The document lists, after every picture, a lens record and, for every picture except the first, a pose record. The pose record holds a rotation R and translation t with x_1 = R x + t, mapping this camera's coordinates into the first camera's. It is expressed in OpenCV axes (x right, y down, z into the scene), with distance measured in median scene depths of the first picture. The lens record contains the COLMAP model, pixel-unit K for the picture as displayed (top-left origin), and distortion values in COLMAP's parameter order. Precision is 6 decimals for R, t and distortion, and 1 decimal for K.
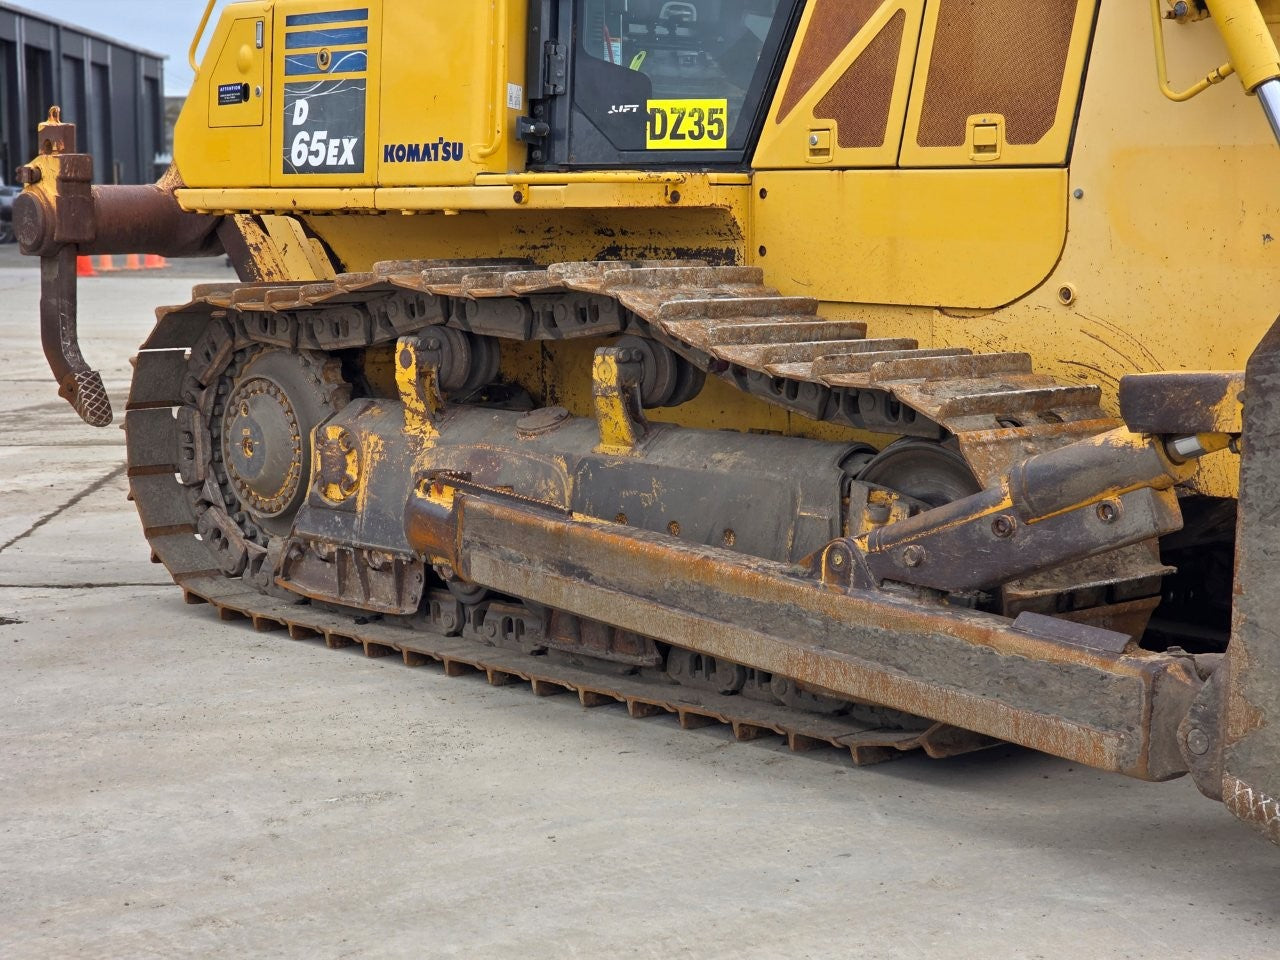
lens RADIAL K [[2449.4, 0, 683.6], [0, 2449.4, 482.0], [0, 0, 1]] dist [-0.207168, 2.856229]
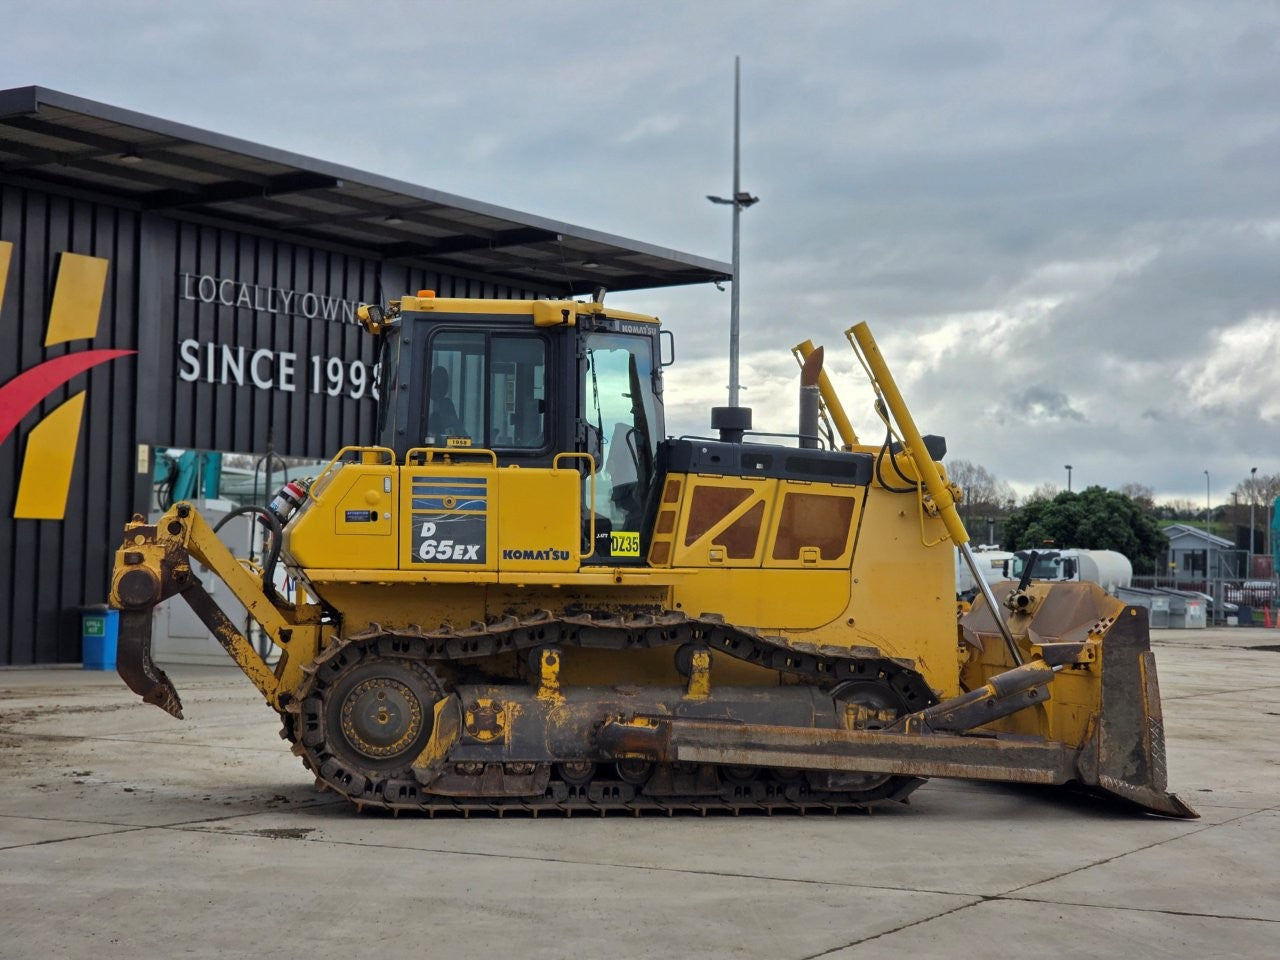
lens RADIAL K [[2419.5, 0, 693.7], [0, 2419.5, 424.4], [0, 0, 1]] dist [-0.452211, 5.934922]
pose [[0.529267, 0.060607, 0.846288, -1.699388], [0.082820, 0.988992, -0.122622, 0.008261], [-0.844404, 0.134989, 0.518421, -0.118642]]
